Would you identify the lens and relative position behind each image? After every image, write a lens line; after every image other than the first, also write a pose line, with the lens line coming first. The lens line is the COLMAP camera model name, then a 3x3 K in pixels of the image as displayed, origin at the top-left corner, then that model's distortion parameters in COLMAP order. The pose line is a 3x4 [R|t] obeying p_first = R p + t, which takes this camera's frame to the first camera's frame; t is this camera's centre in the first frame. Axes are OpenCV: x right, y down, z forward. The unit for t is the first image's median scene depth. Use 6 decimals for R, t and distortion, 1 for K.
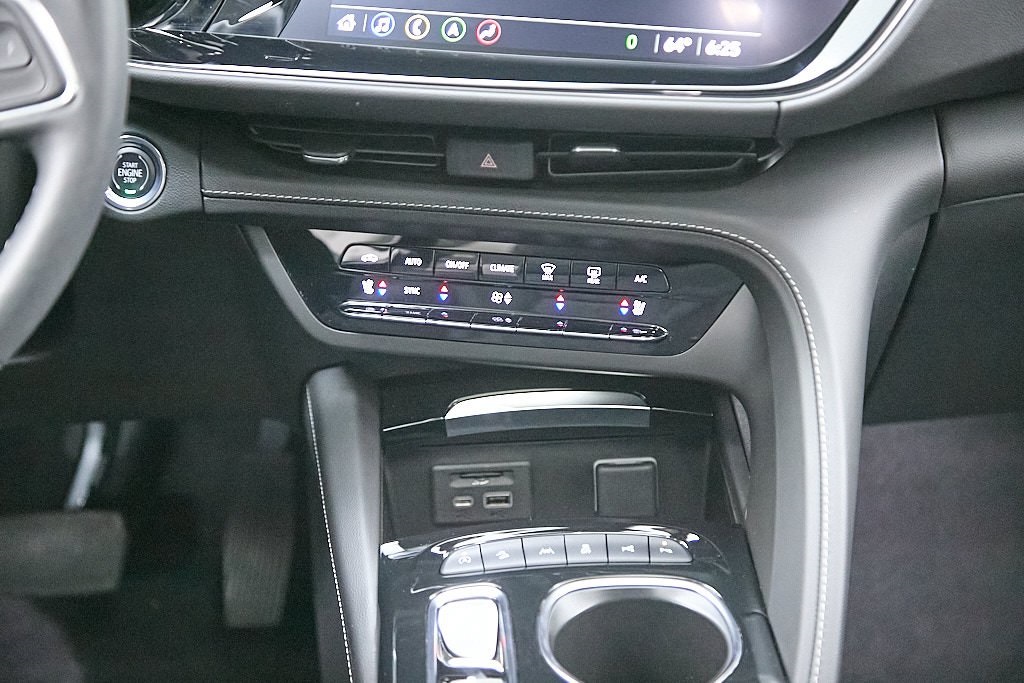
lens RADIAL K [[2150.0, 0, 512.0], [0, 2150.0, 341.5], [0, 0, 1]] dist [-0.043326, 0.214364]
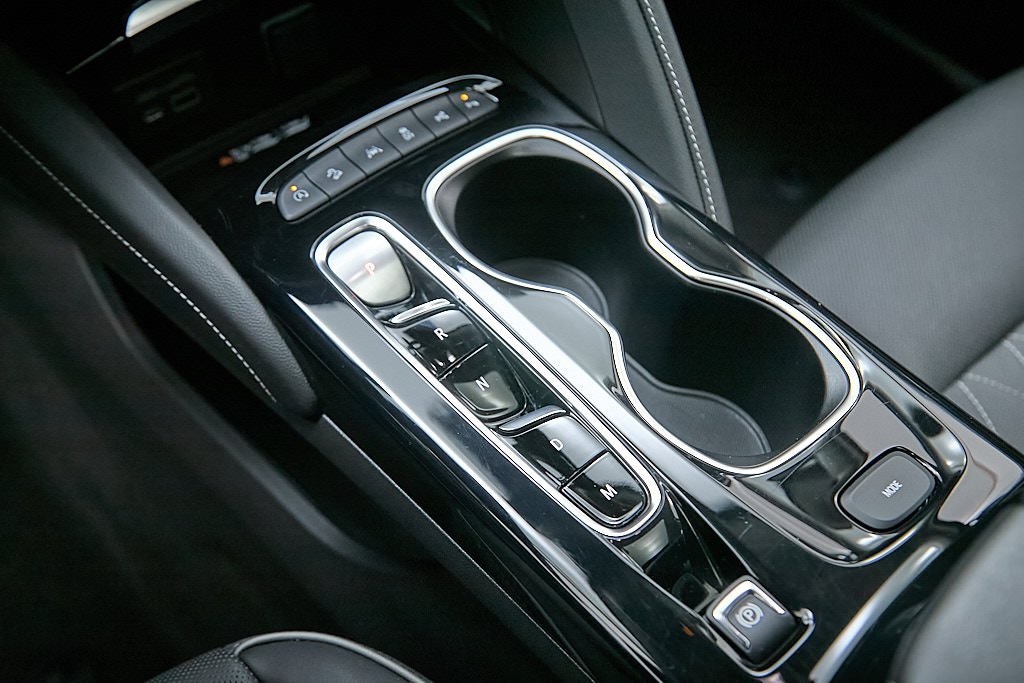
lens RADIAL K [[1152.2, 0, 512.0], [0, 1152.2, 341.5], [0, 0, 1]] dist [0.025485, 0.020782]
pose [[0.770389, -0.453956, 0.447688, -0.196422], [0.210496, 0.843897, 0.493487, -0.065330], [-0.601824, -0.285941, 0.745685, 0.572251]]
